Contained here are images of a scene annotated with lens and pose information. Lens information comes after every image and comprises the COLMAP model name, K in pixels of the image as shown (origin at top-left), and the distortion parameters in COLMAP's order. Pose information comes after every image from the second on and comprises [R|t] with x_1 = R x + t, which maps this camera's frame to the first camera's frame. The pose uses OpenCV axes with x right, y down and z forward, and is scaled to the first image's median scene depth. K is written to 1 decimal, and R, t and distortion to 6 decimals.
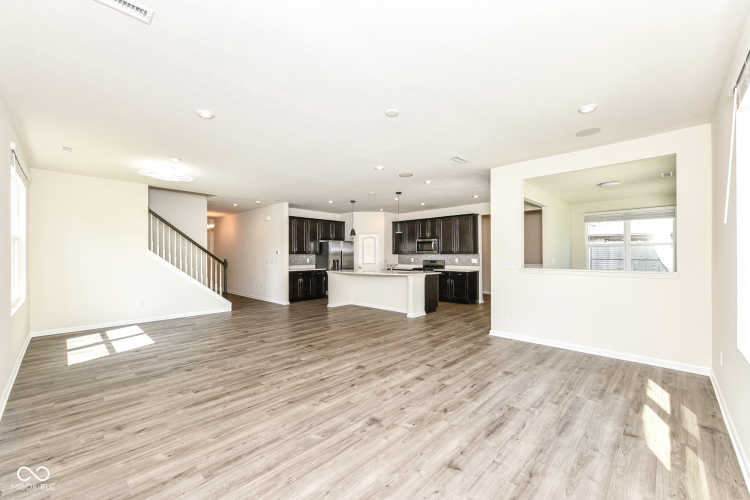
lens RADIAL K [[306.9, 0, 378.5], [0, 306.9, 255.2], [0, 0, 1]] dist [0.001534, 0.000189]
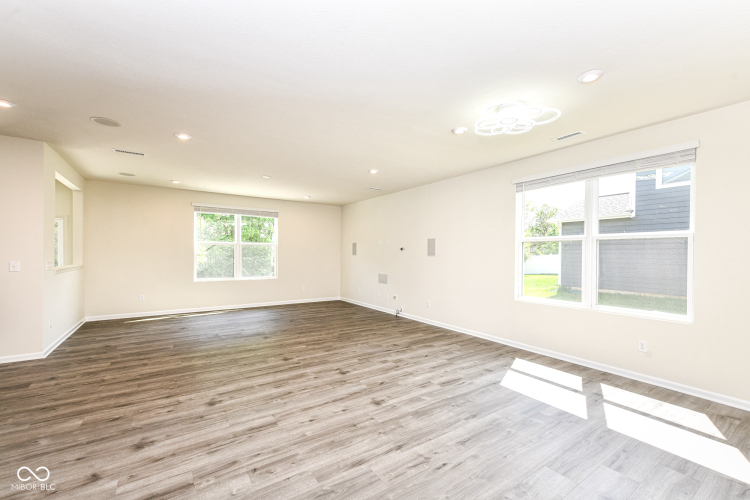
lens RADIAL K [[315.9, 0, 376.9], [0, 315.9, 254.2], [0, 0, 1]] dist [0.001898, 0.000191]
pose [[-0.977853, -0.005416, 0.209222, -0.636452], [-0.005435, 0.999985, 0.000482, 0.009709], [-0.209221, -0.000666, -0.977868, 1.774127]]
